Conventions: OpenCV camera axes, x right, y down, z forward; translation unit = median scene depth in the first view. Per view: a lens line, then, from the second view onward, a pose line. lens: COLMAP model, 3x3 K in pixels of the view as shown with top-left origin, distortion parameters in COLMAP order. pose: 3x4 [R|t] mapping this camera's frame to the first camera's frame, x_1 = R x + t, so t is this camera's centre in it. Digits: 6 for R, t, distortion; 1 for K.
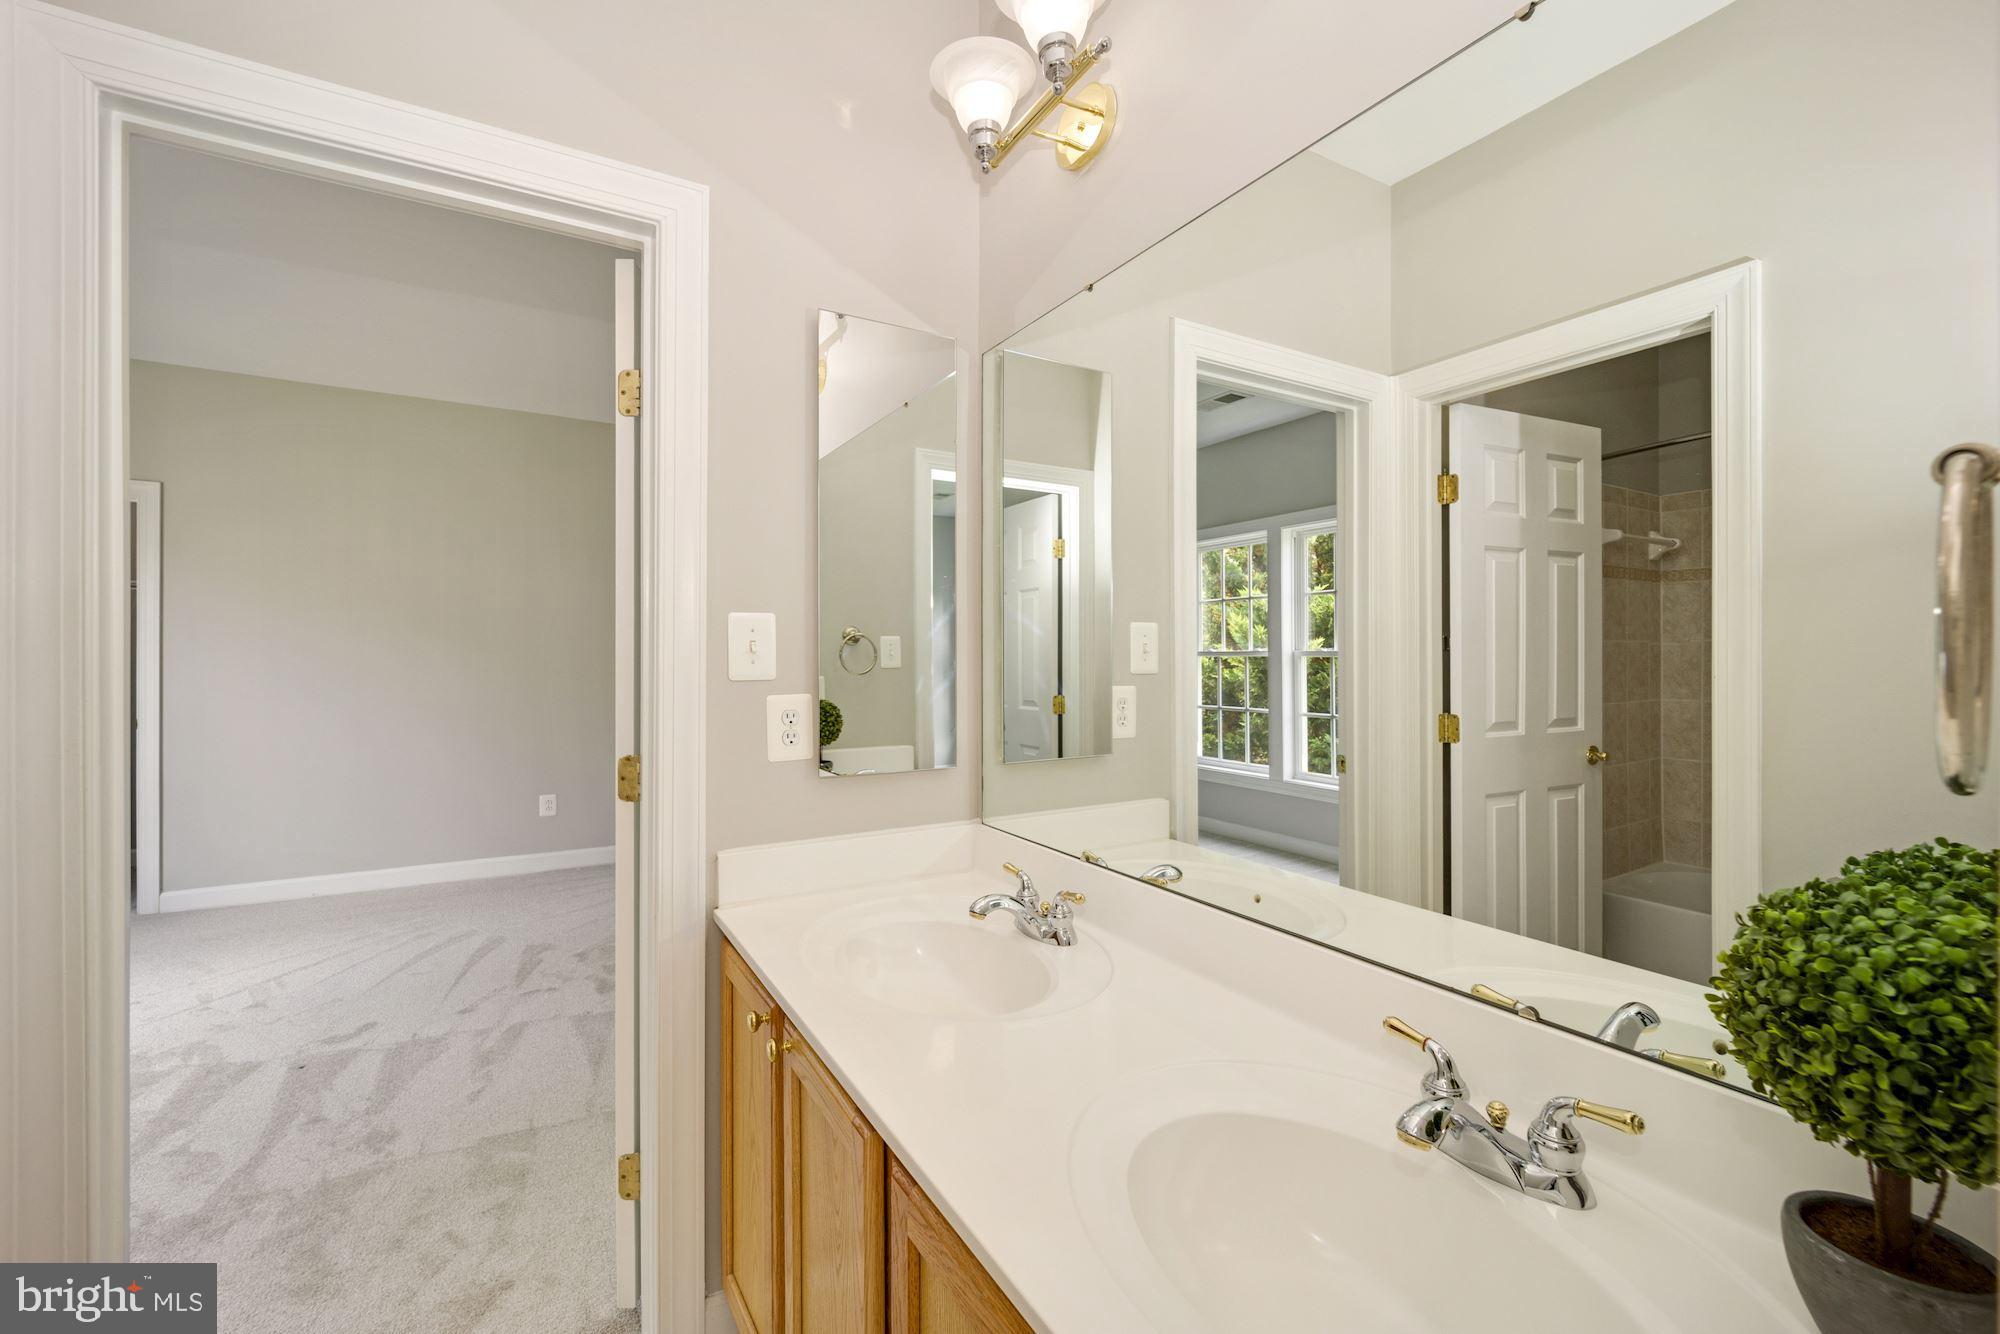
lens RADIAL K [[828.1, 0, 995.8], [0, 828.1, 661.7], [0, 0, 1]] dist [-0.001976, 0.000137]
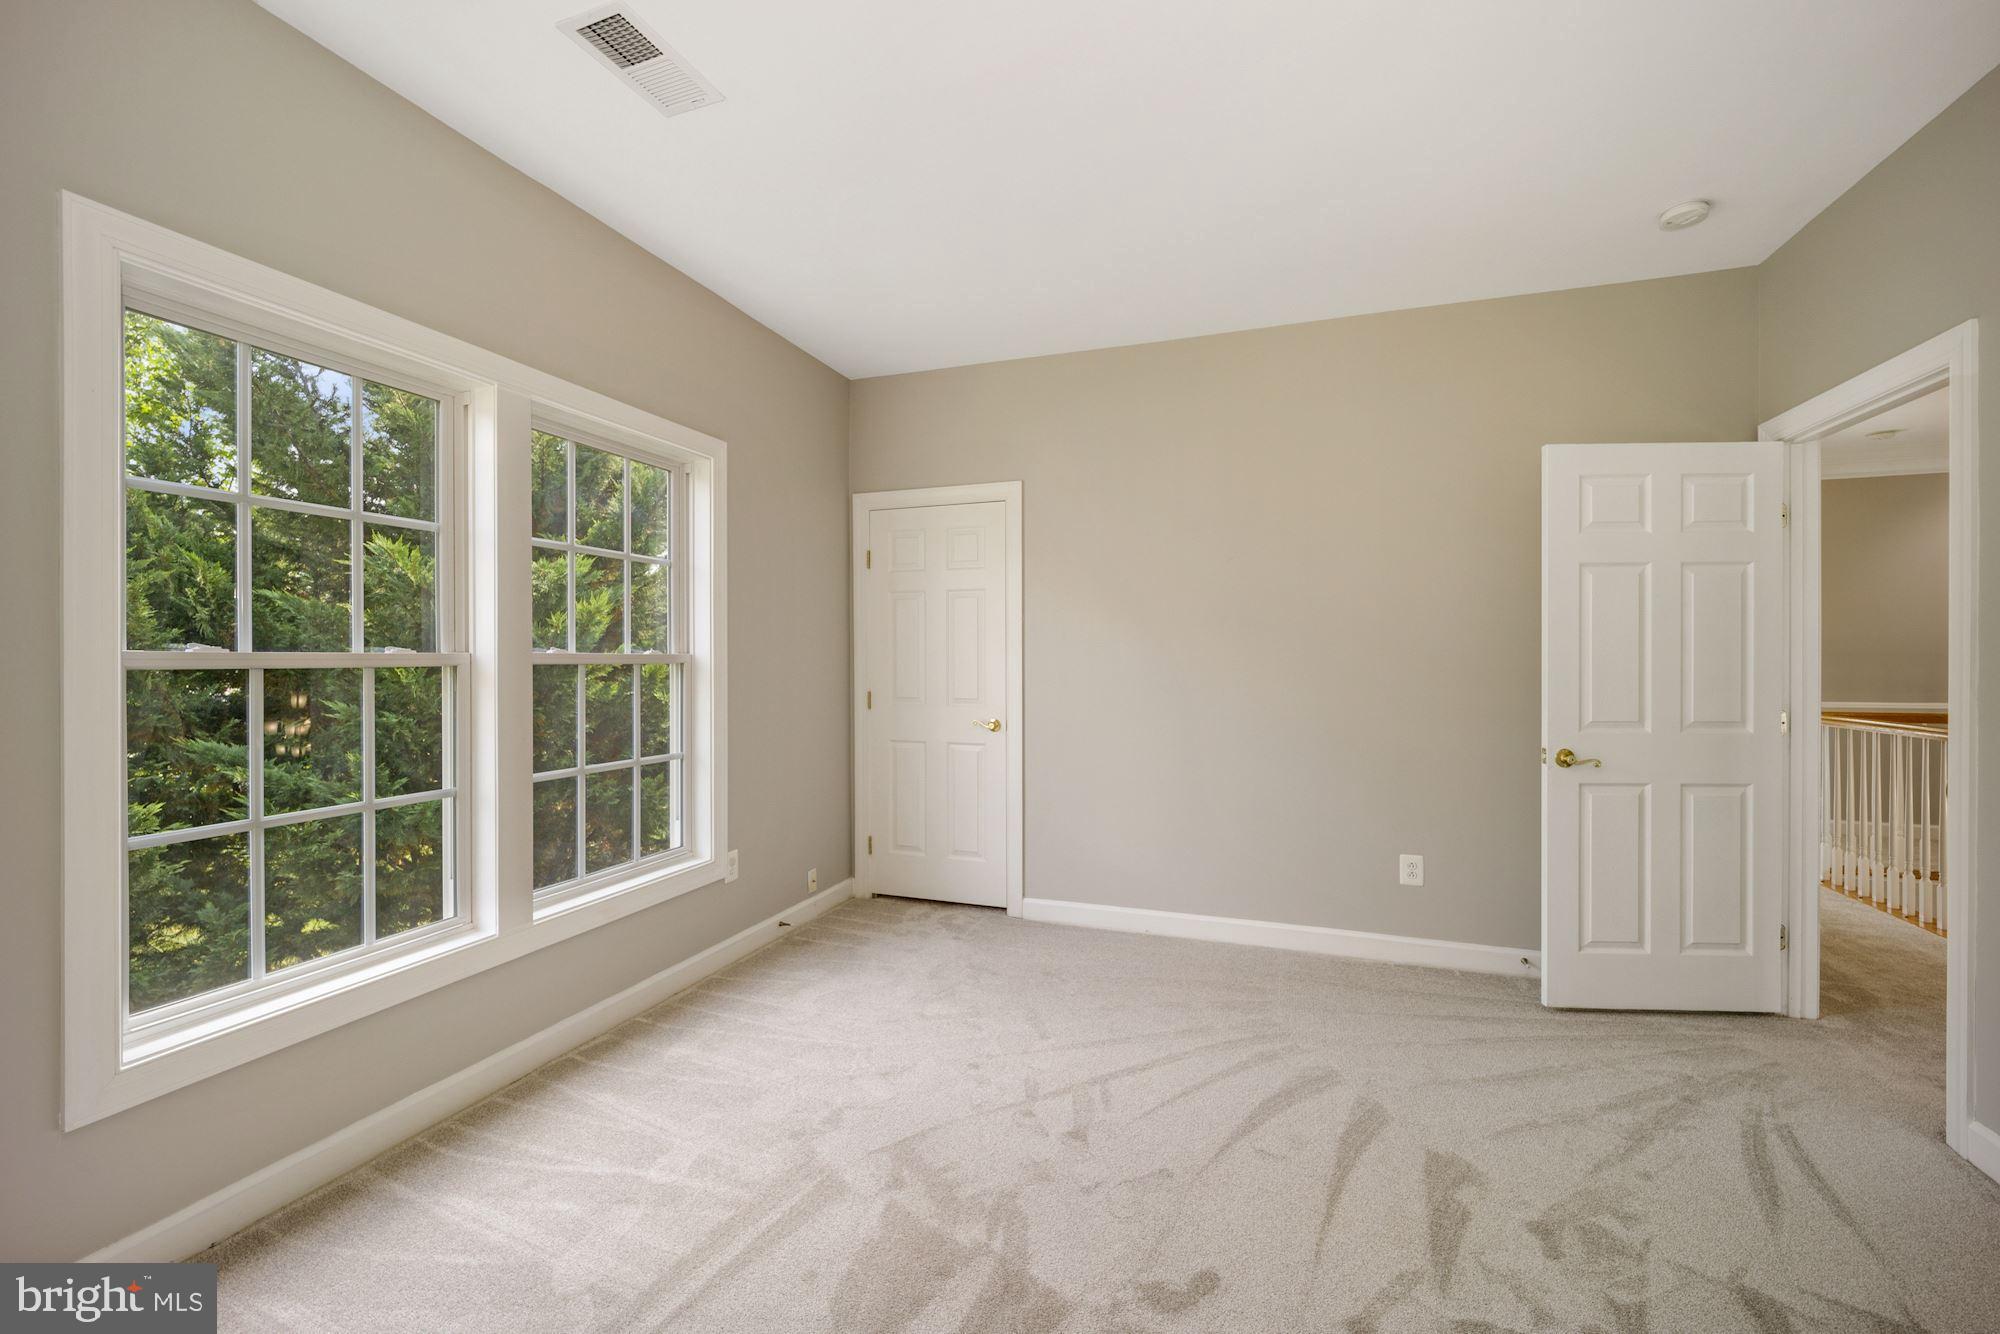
lens RADIAL K [[828.1, 0, 995.8], [0, 828.1, 661.7], [0, 0, 1]] dist [-0.001976, 0.000137]
pose [[0.634747, 0.001142, -0.772719, -0.327798], [-0.003191, 0.999994, -0.001143, 0.001021], [0.772714, 0.003191, 0.634747, 0.418043]]
